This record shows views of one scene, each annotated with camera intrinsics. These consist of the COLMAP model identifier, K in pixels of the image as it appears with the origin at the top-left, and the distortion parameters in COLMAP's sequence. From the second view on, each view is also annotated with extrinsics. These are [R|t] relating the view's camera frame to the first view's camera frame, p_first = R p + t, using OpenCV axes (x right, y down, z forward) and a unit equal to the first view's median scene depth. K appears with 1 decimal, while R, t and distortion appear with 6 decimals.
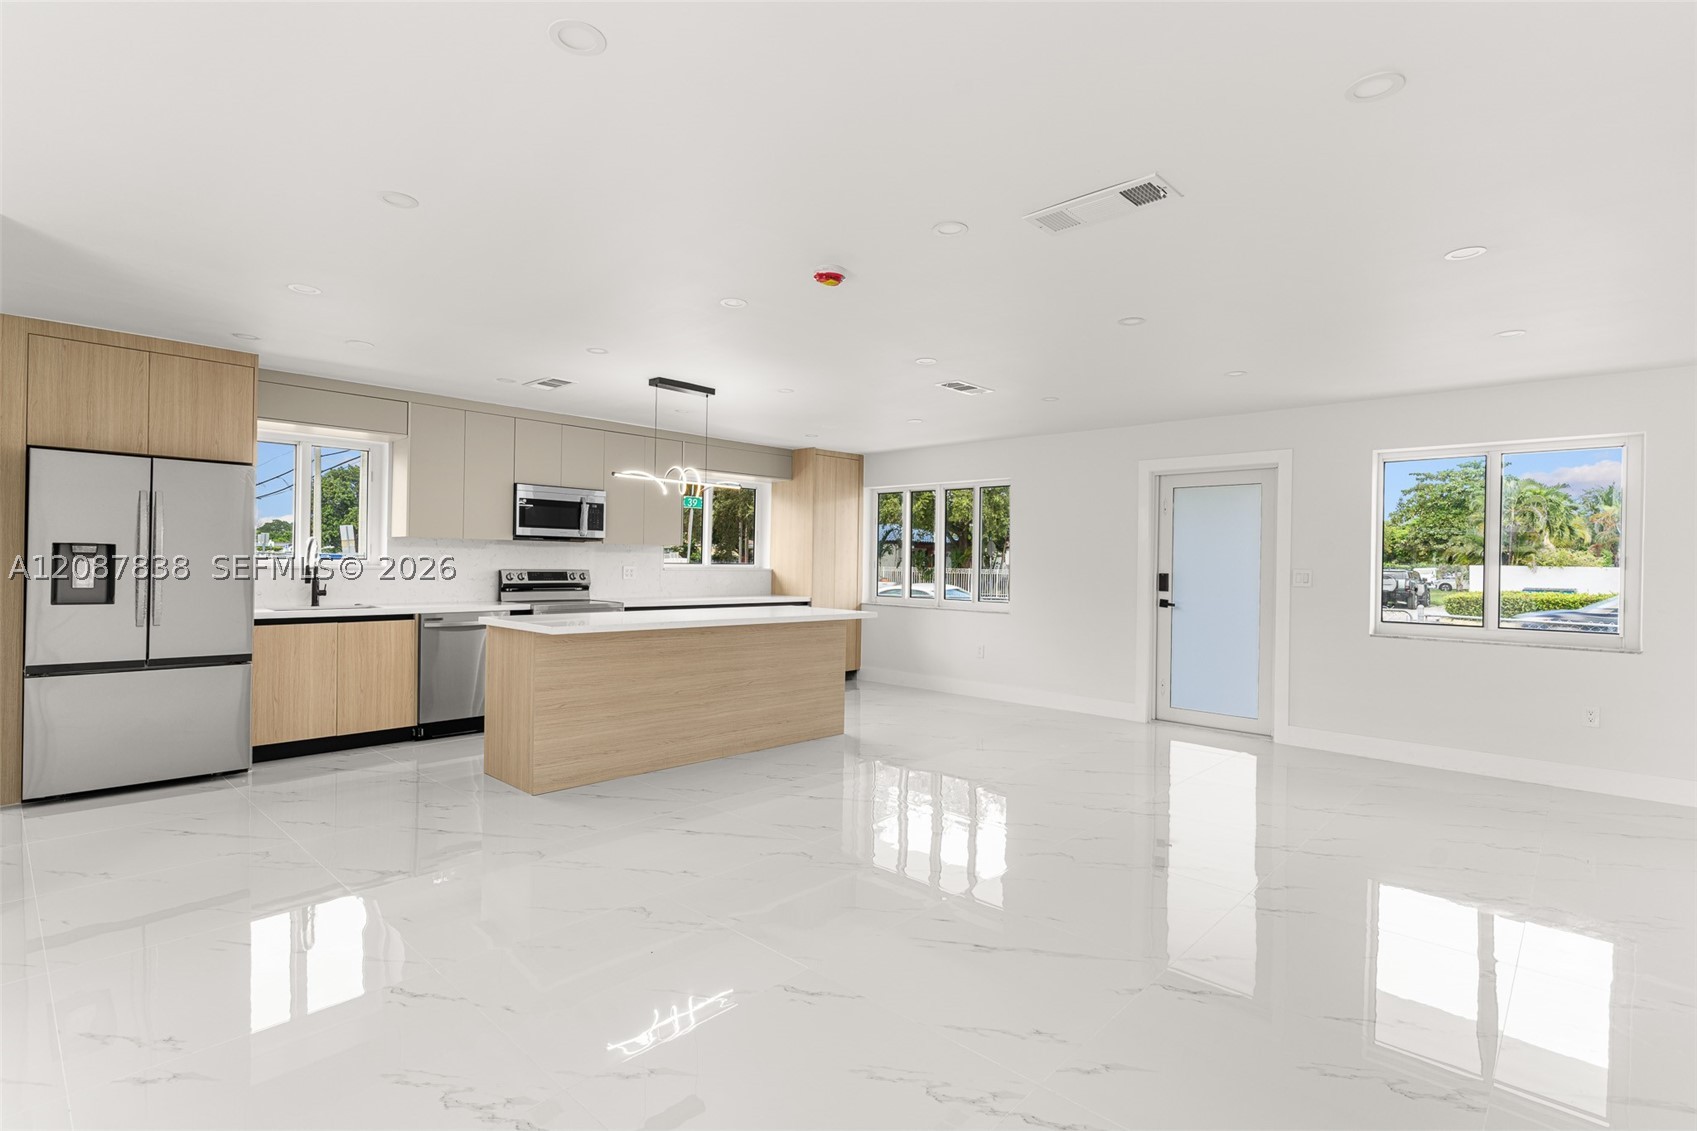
lens RADIAL K [[794.4, 0, 848.5], [0, 794.4, 565.5], [0, 0, 1]] dist [-0.004160, -0.000716]
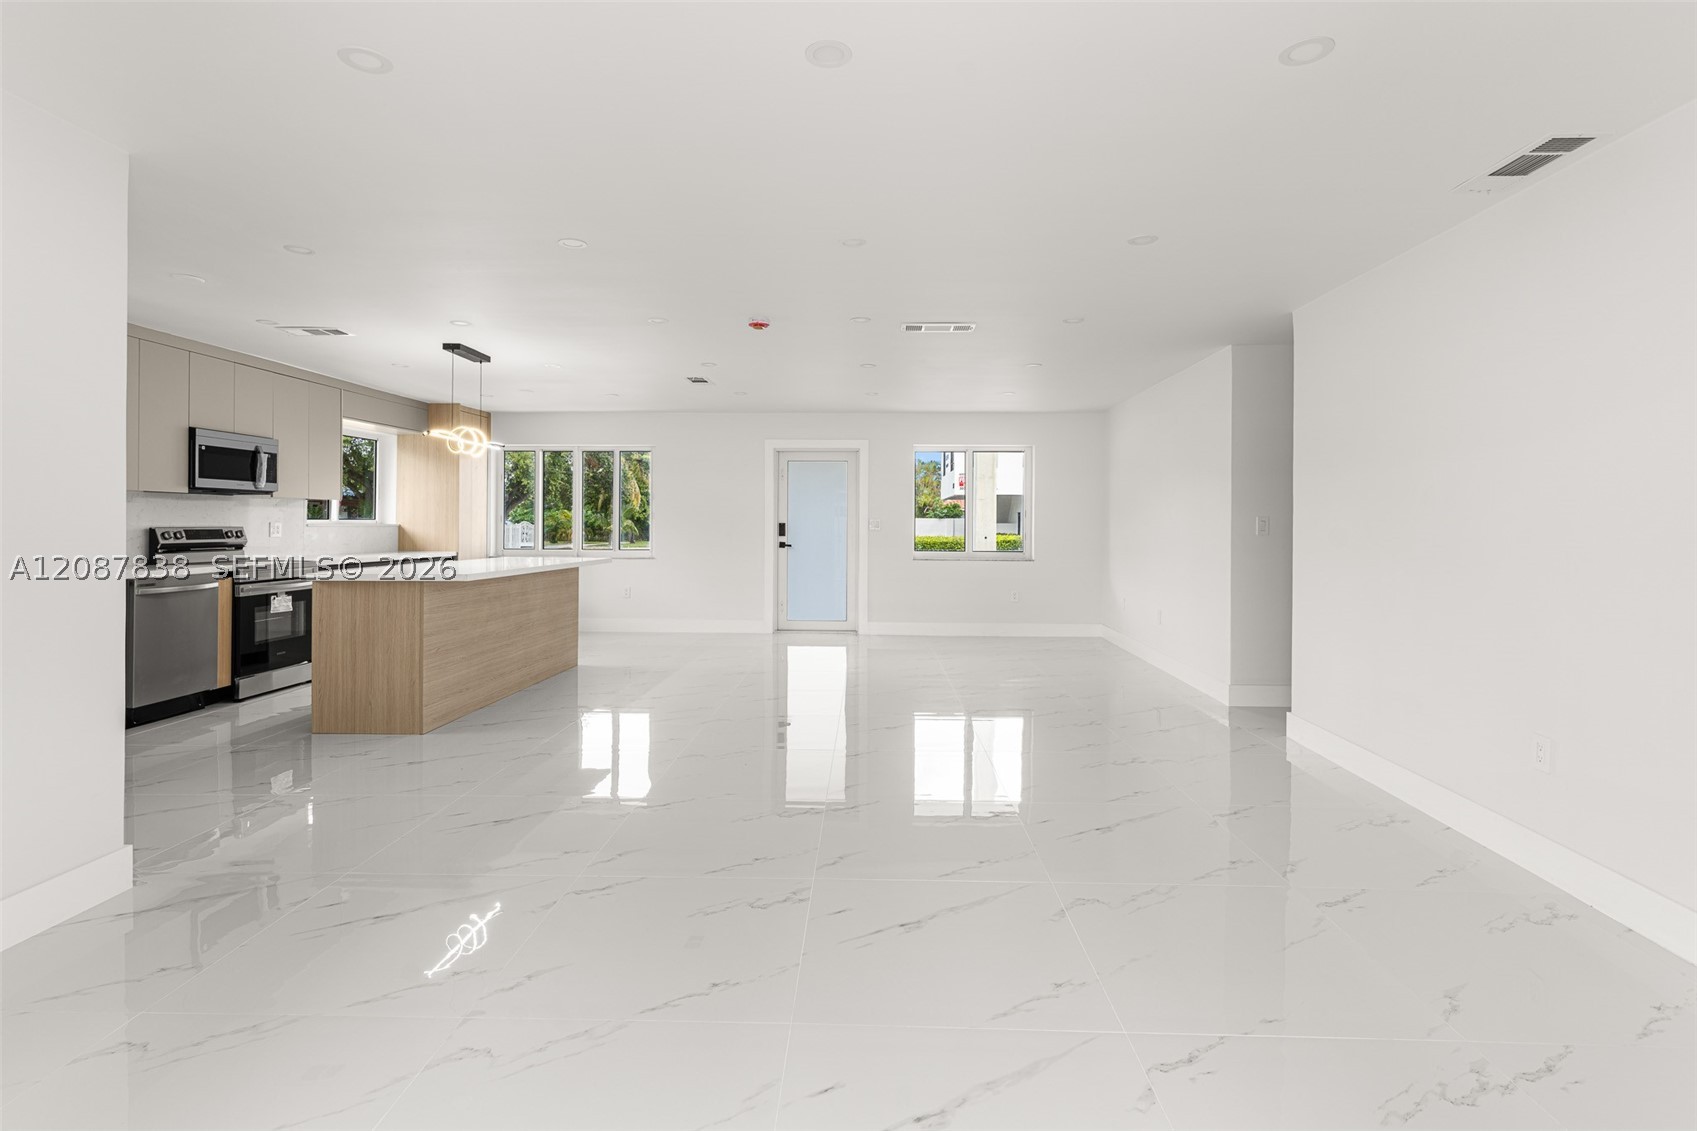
lens RADIAL K [[825.4, 0, 845.8], [0, 825.4, 524.5], [0, 0, 1]] dist [0.001437, -0.000699]
pose [[0.752423, -0.012597, 0.658560, -0.456389], [0.008729, 0.999920, 0.009153, 0.000412], [-0.658623, -0.001139, 0.752473, -0.141951]]
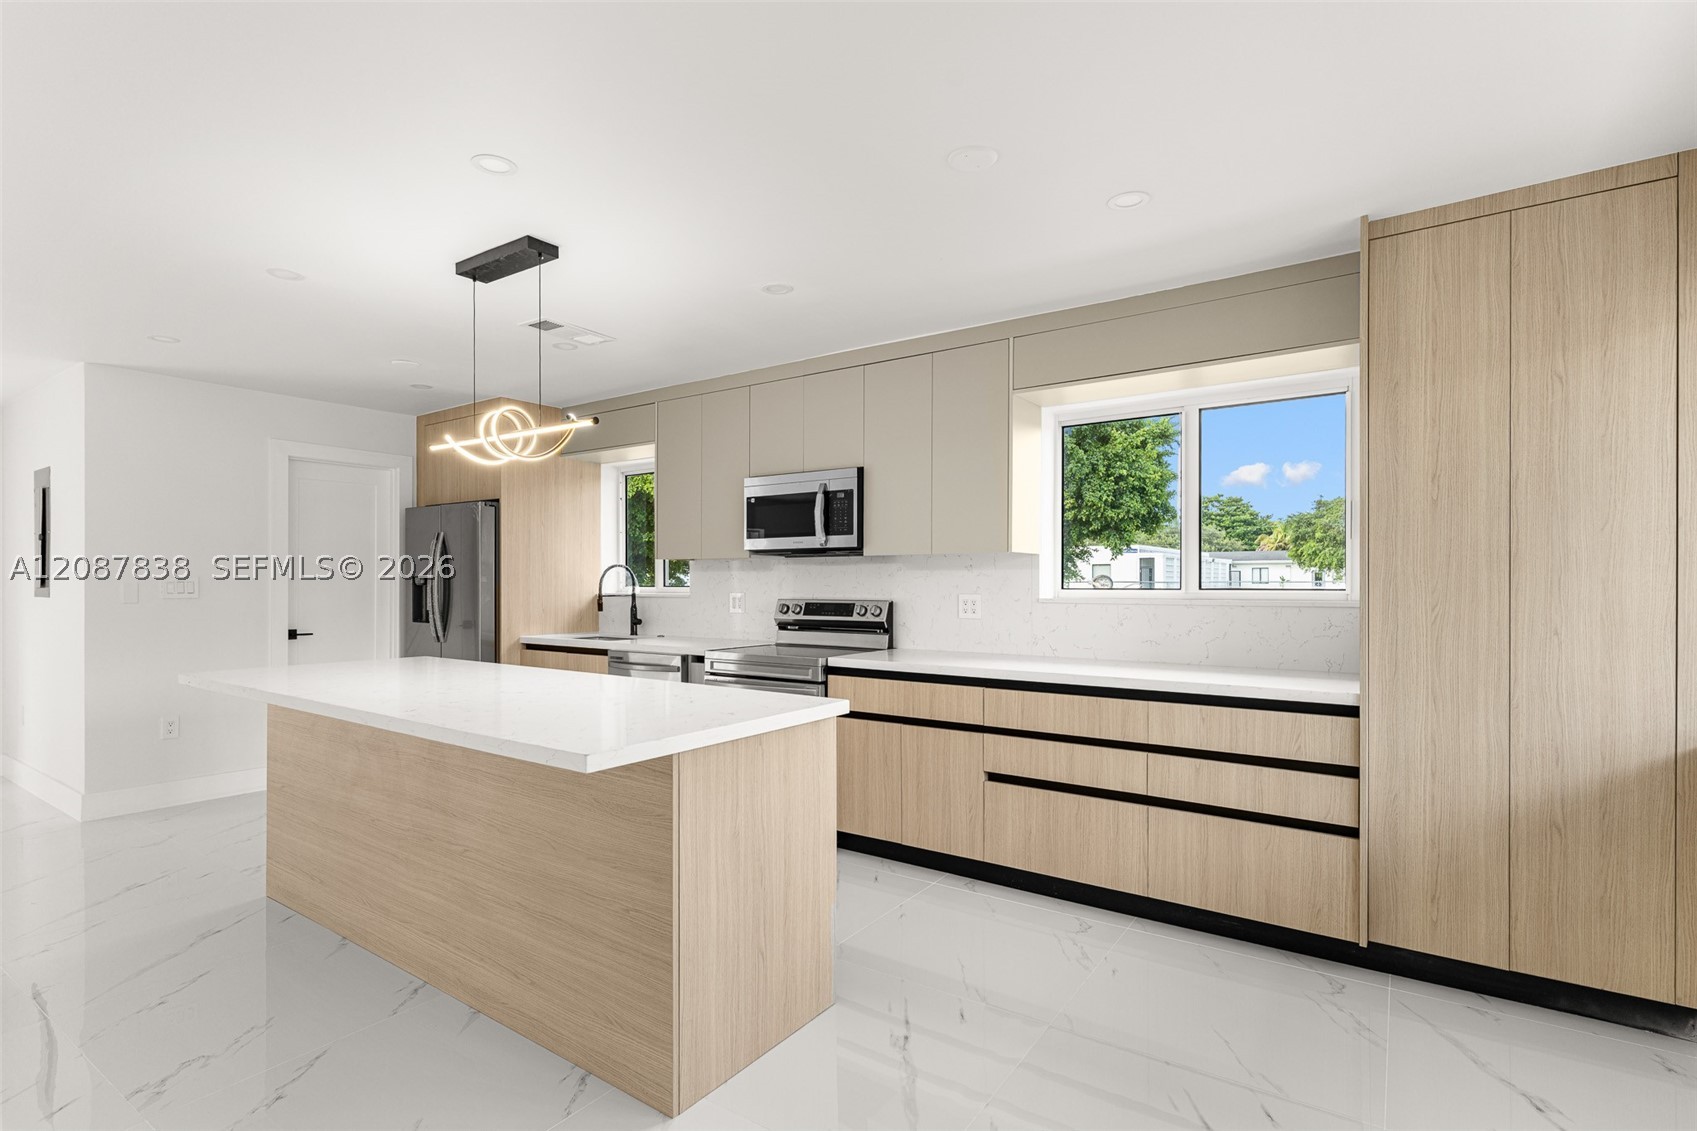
lens RADIAL K [[824.4, 0, 845.8], [0, 824.4, 583.3], [0, 0, 1]] dist [0.001299, 0.000592]
pose [[0.154242, -0.013513, -0.987941, 0.306743], [-0.001148, 0.999903, -0.013856, 0.001163], [0.988032, 0.003271, 0.154212, 0.929714]]
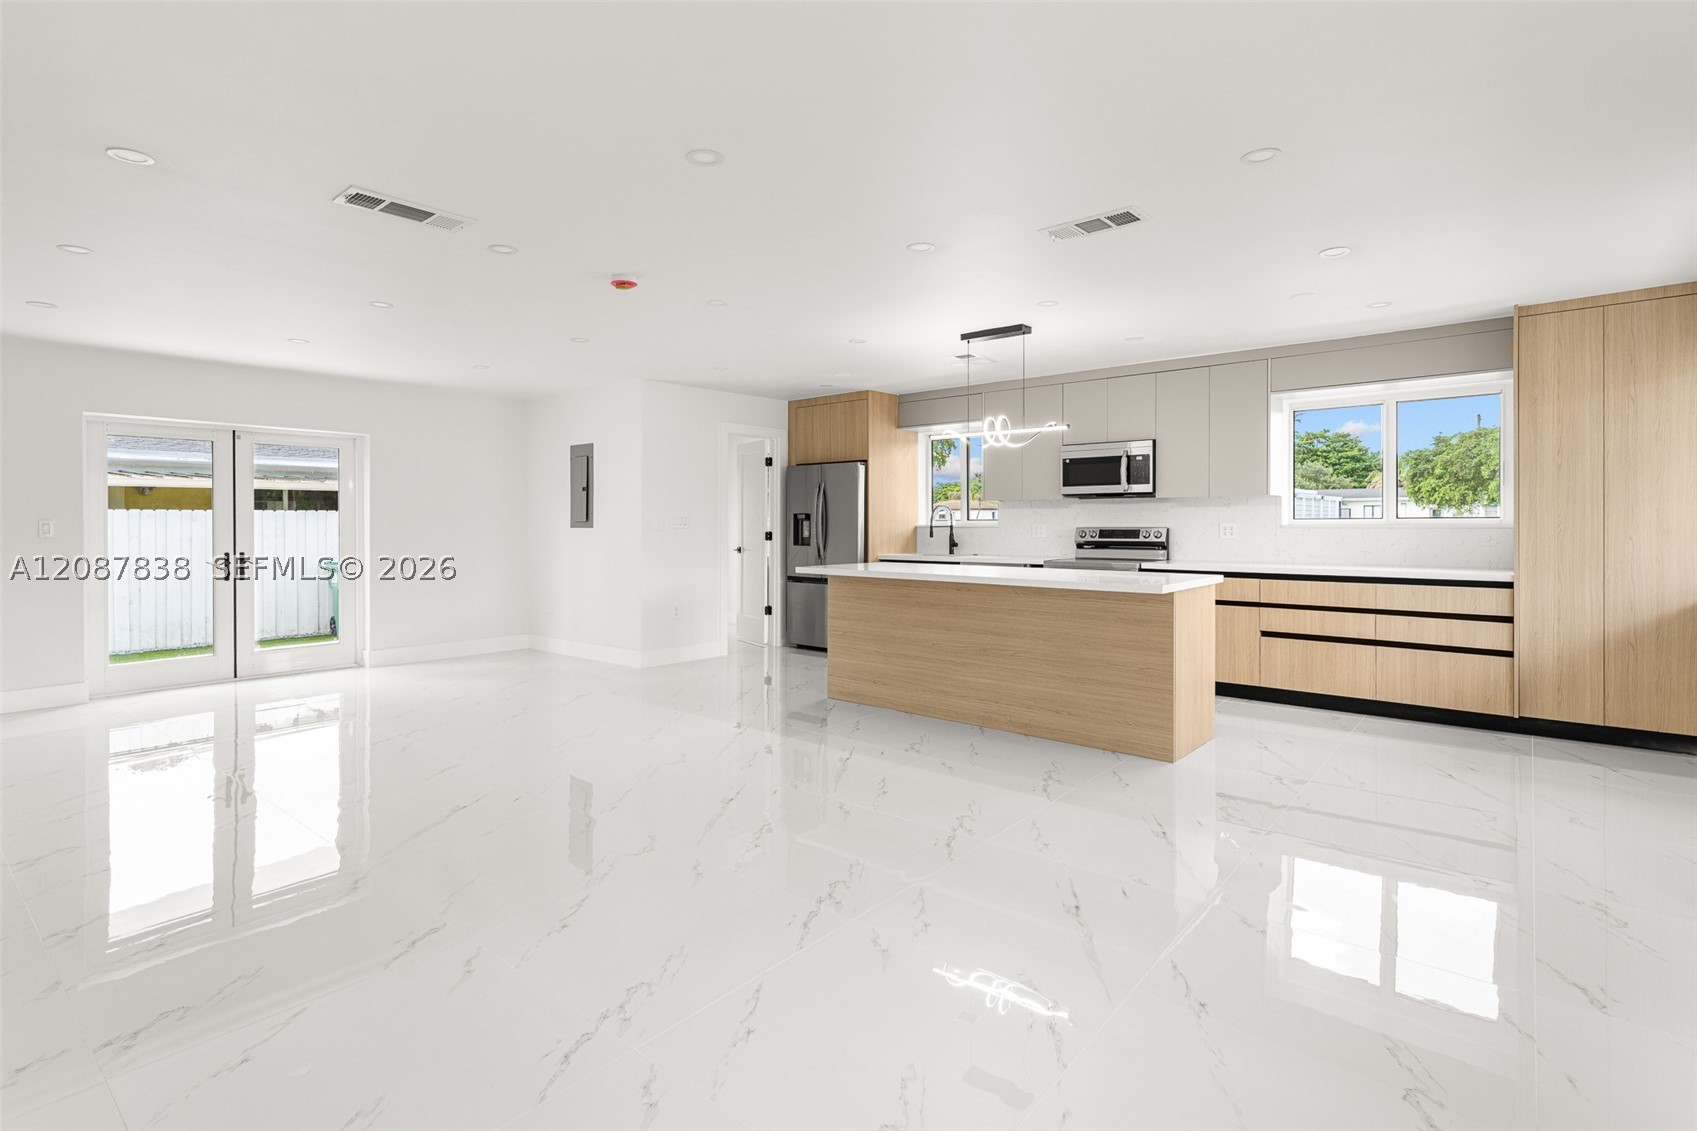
lens RADIAL K [[825.4, 0, 845.8], [0, 825.4, 524.5], [0, 0, 1]] dist [0.001437, -0.000699]
pose [[0.058400, -0.012489, -0.998215, 0.627912], [0.000759, 0.999922, -0.012465, 0.014463], [0.998293, -0.000030, 0.058405, 0.620088]]
